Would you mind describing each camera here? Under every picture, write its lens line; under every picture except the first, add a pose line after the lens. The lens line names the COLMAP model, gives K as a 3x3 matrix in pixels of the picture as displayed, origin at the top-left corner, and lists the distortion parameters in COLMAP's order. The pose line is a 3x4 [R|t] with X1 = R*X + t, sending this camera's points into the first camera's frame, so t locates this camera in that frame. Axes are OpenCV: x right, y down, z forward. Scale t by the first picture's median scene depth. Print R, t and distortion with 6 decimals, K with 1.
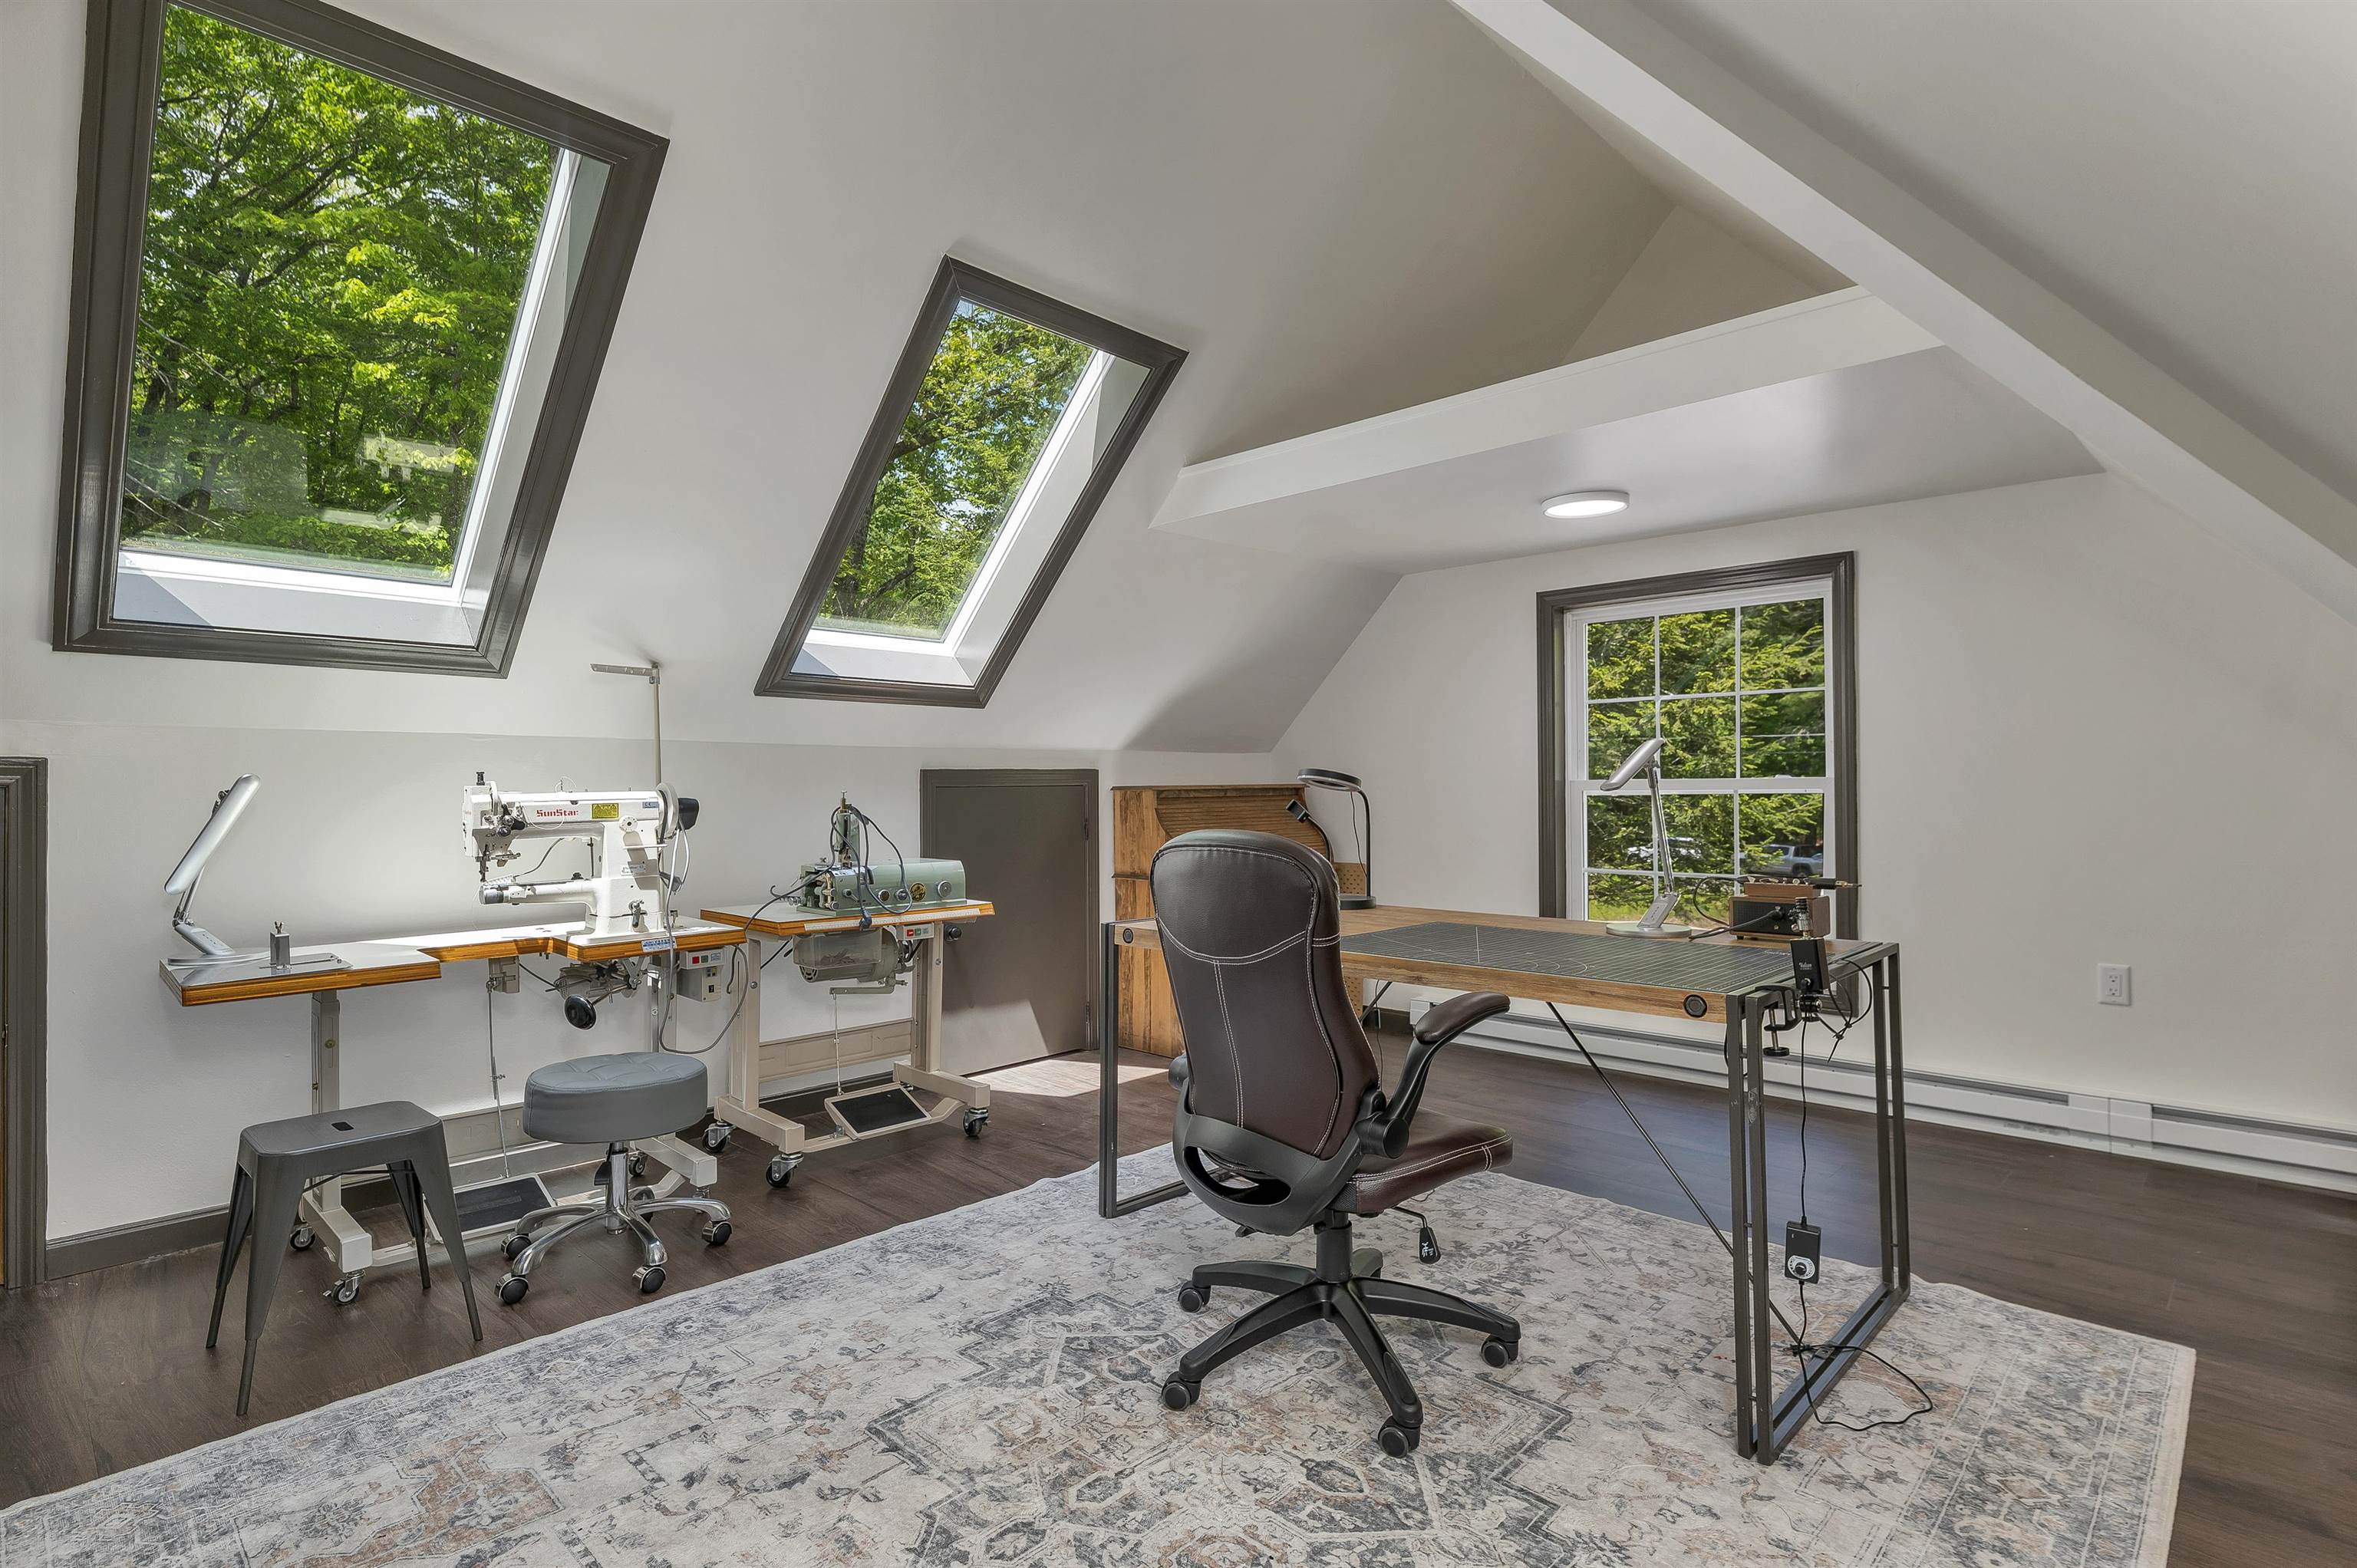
lens RADIAL K [[1149.6, 0, 1174.7], [0, 1149.6, 785.6], [0, 0, 1]] dist [0.003828, 0.000276]
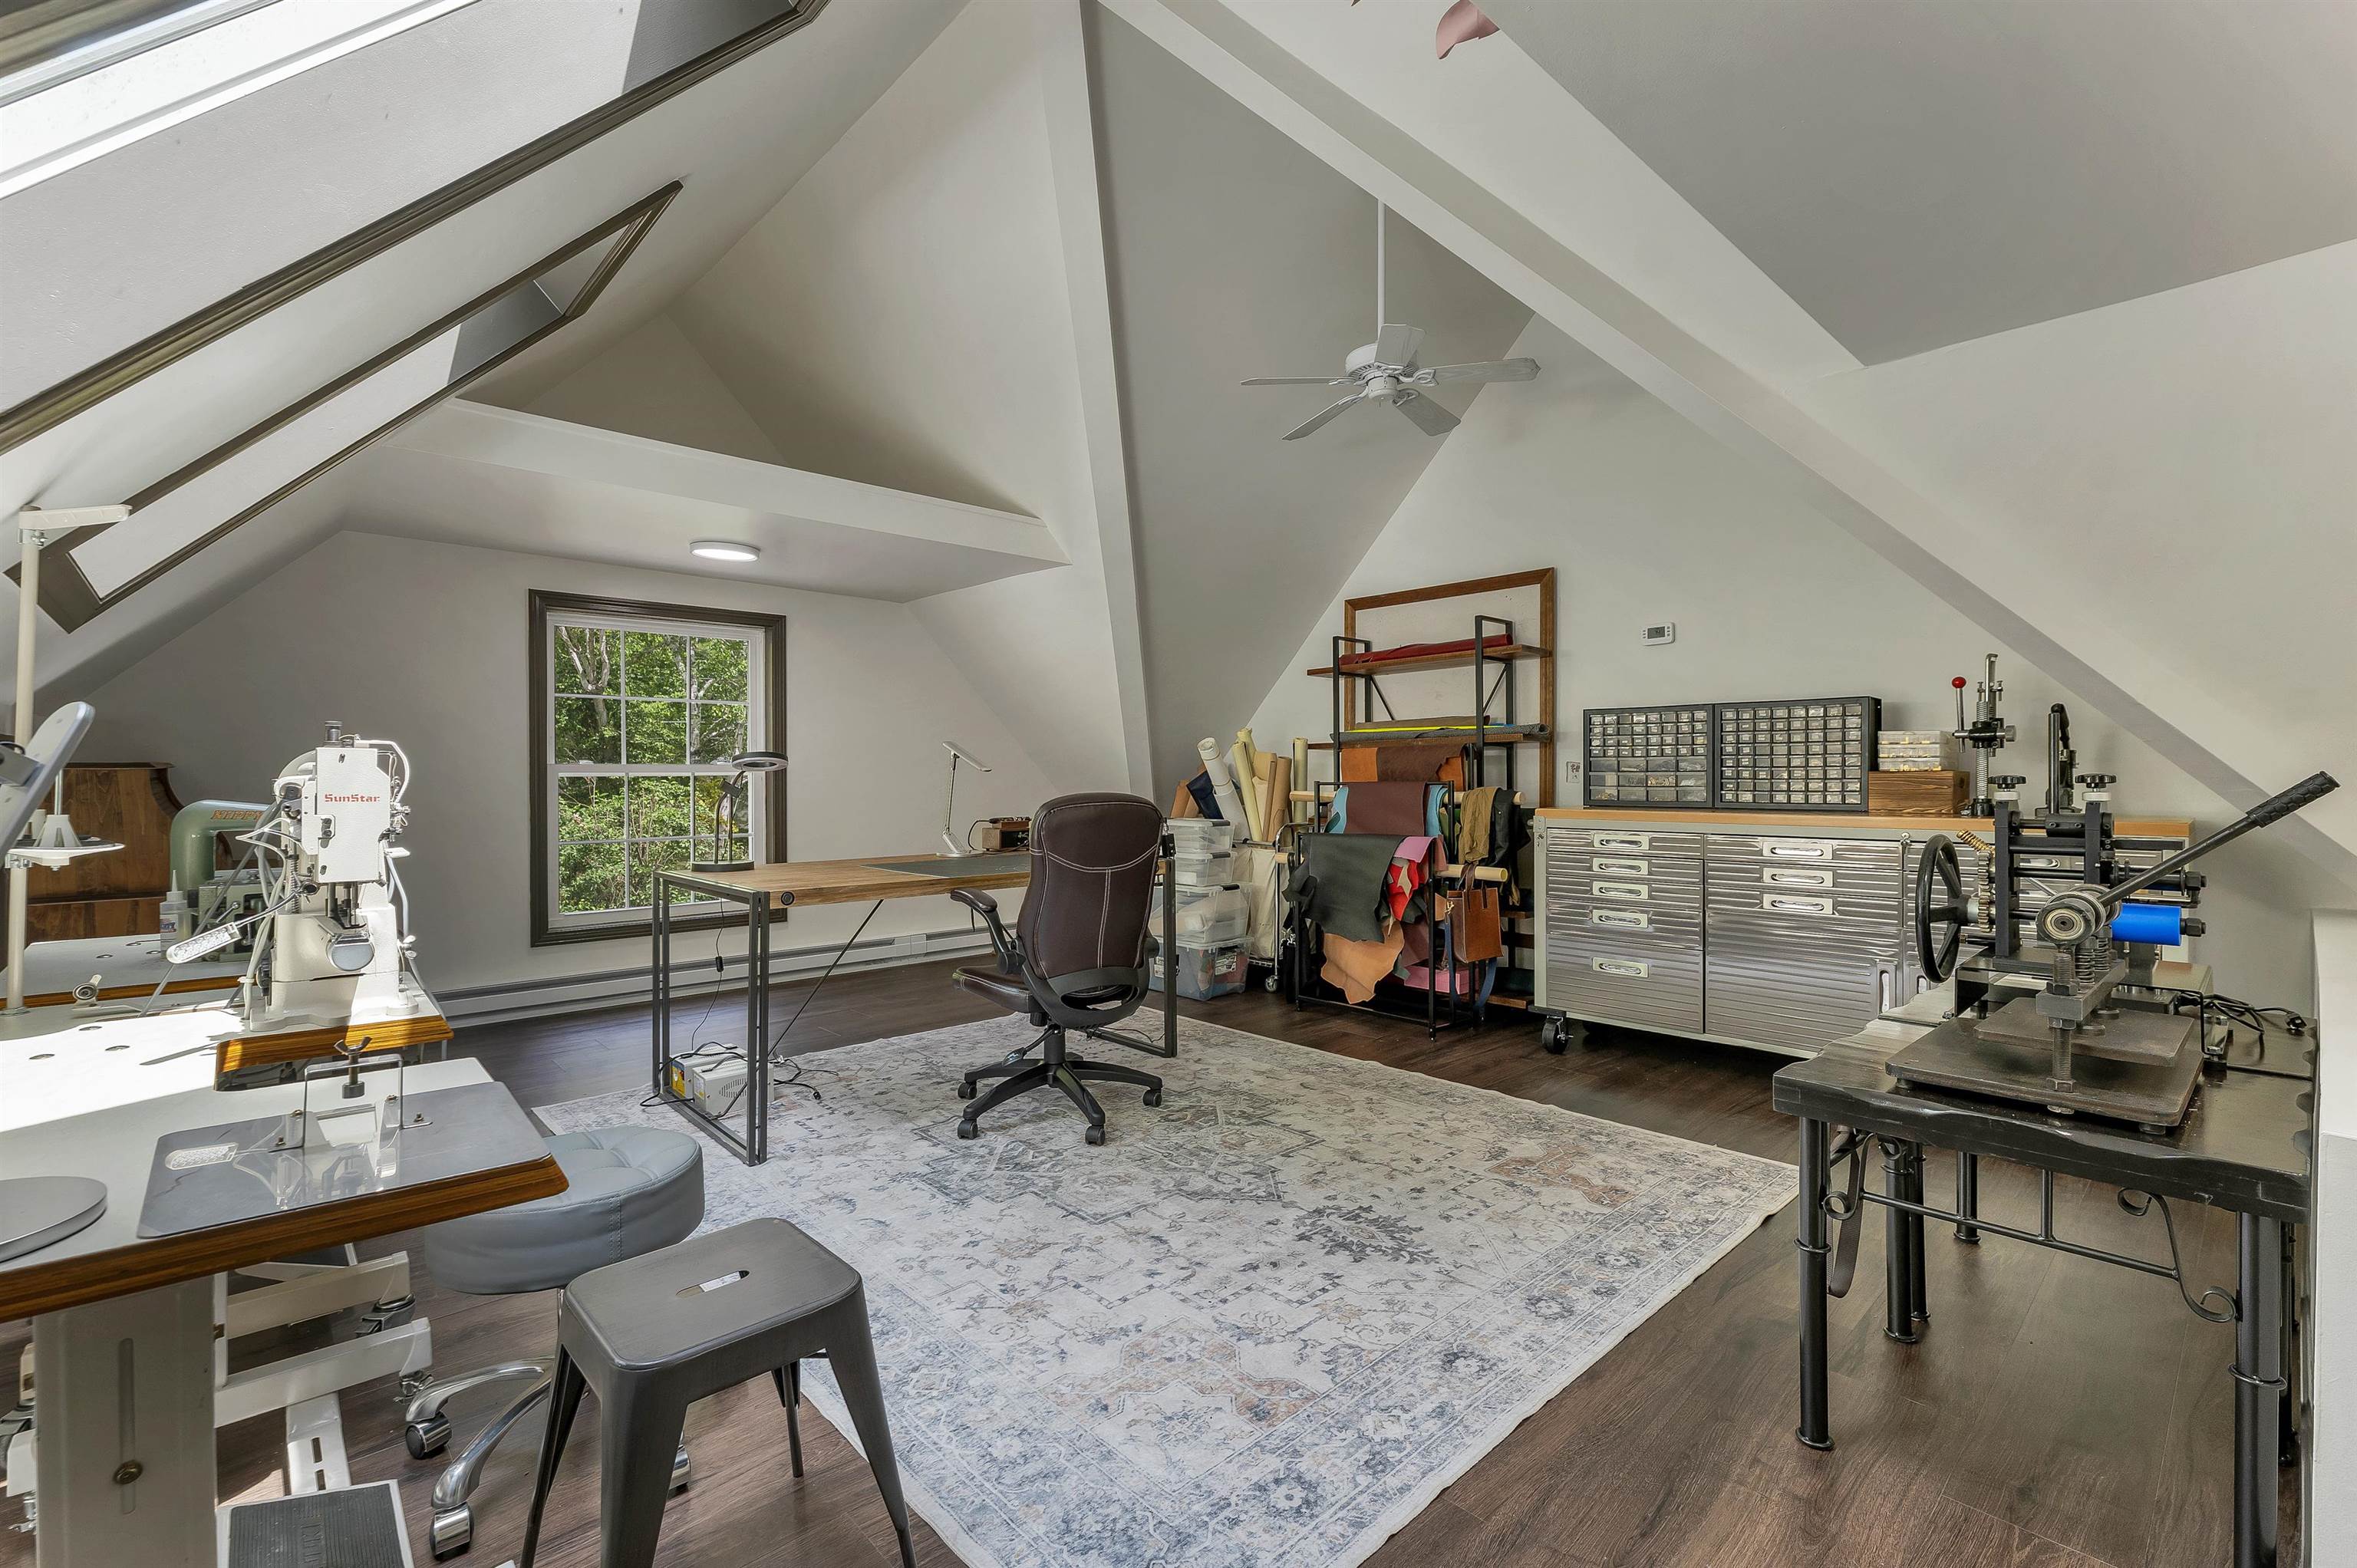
lens RADIAL K [[1034.7, 0, 1174.0], [0, 1034.7, 782.5], [0, 0, 1]] dist [-0.001357, -0.000044]
pose [[0.042584, -0.000717, 0.999093, -1.286287], [-0.011057, 0.999938, 0.001188, 0.018206], [-0.999032, -0.011097, 0.042573, 0.732739]]
